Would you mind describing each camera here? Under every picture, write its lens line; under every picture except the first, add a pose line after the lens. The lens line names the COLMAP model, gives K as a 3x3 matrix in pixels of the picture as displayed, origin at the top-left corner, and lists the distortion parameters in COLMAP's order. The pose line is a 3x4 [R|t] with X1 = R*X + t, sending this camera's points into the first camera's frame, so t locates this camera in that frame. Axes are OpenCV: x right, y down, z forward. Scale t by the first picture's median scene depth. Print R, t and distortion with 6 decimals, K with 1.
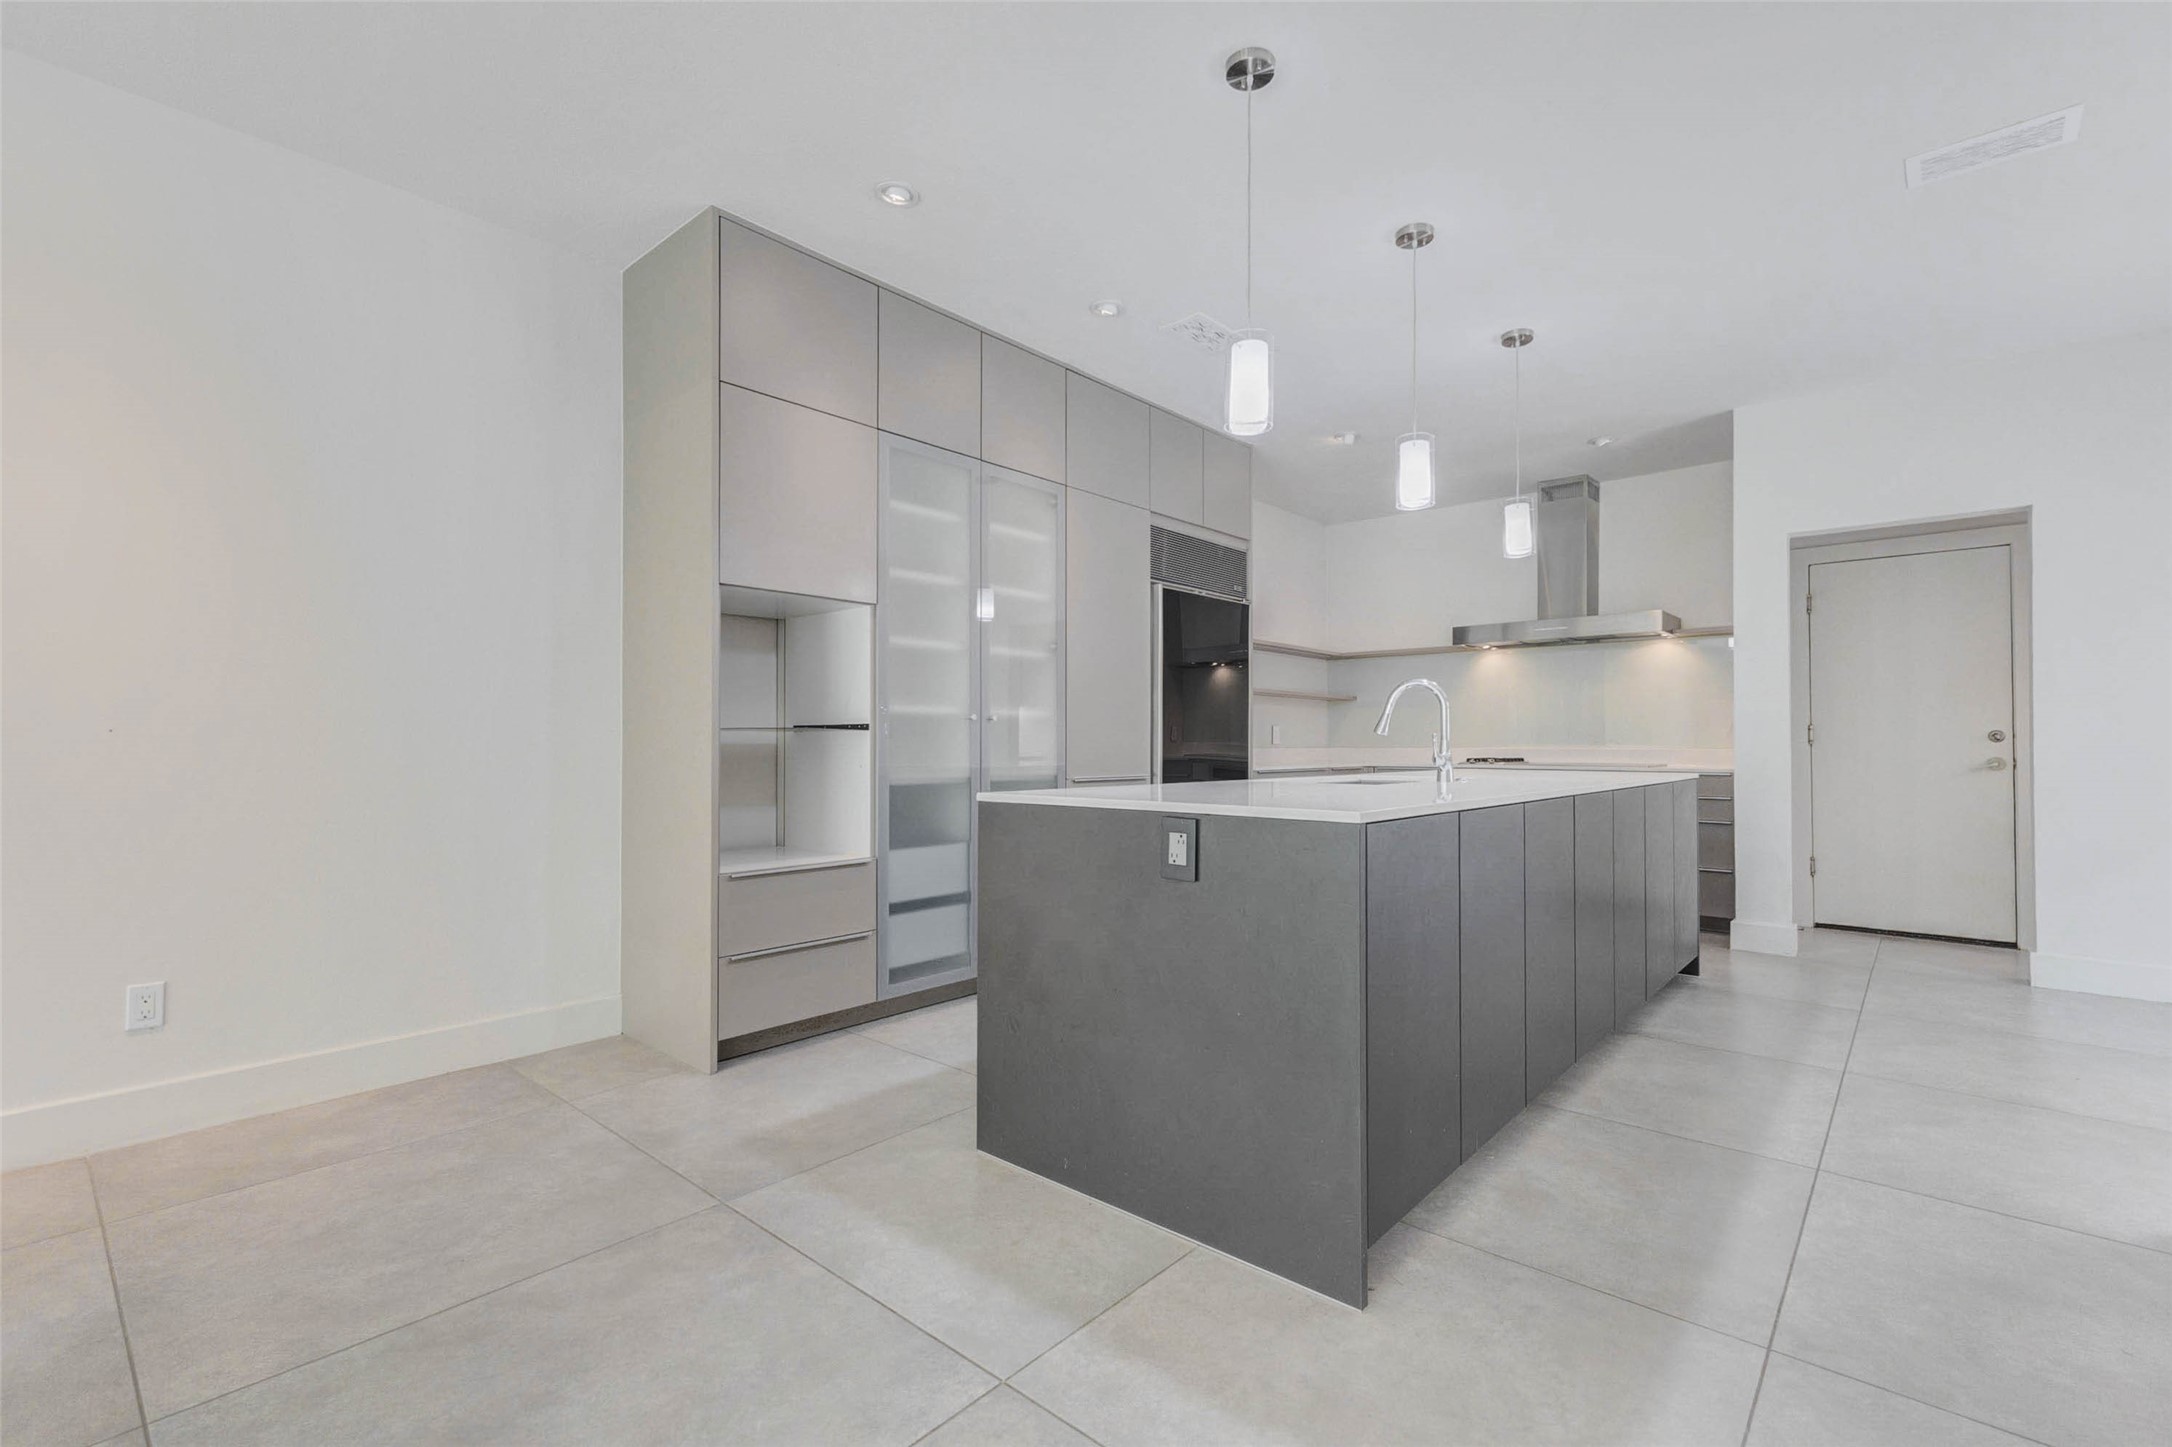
lens RADIAL K [[949.0, 0, 1097.7], [0, 949.0, 721.8], [0, 0, 1]] dist [0.002896, 0.000372]
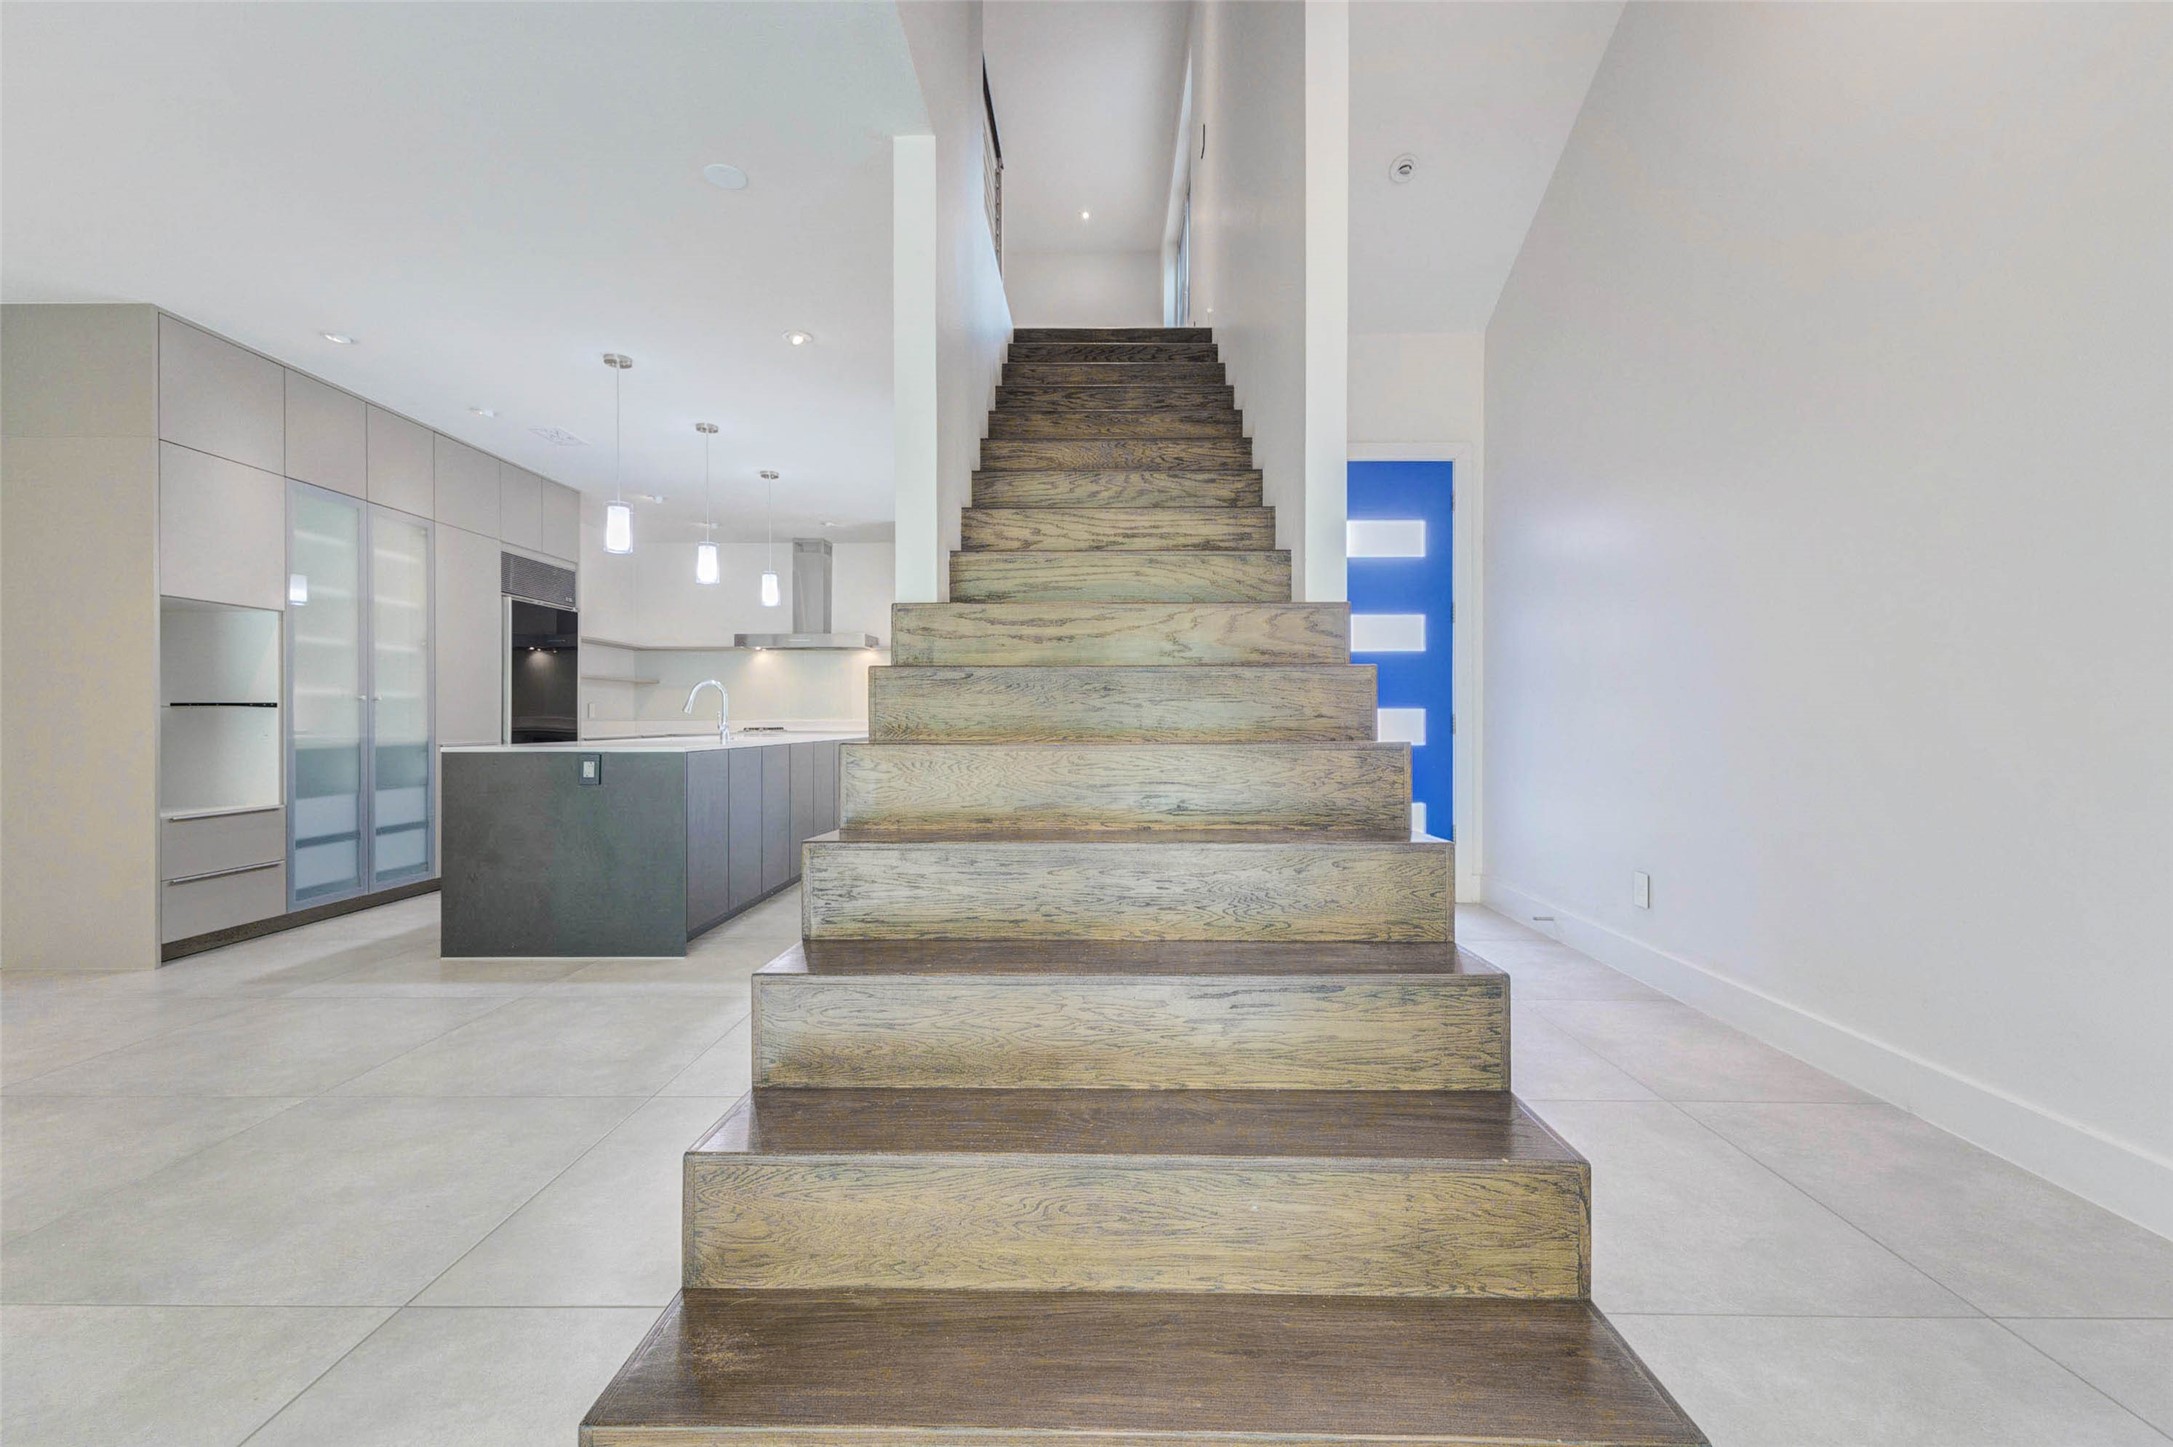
lens RADIAL K [[949.4, 0, 1098.2], [0, 949.4, 721.8], [0, 0, 1]] dist [0.002896, 0.000372]
pose [[0.754424, -0.004094, 0.656375, -0.215699], [-0.014827, 0.999619, 0.023277, -0.016404], [-0.656220, -0.027293, 0.754076, -0.630531]]
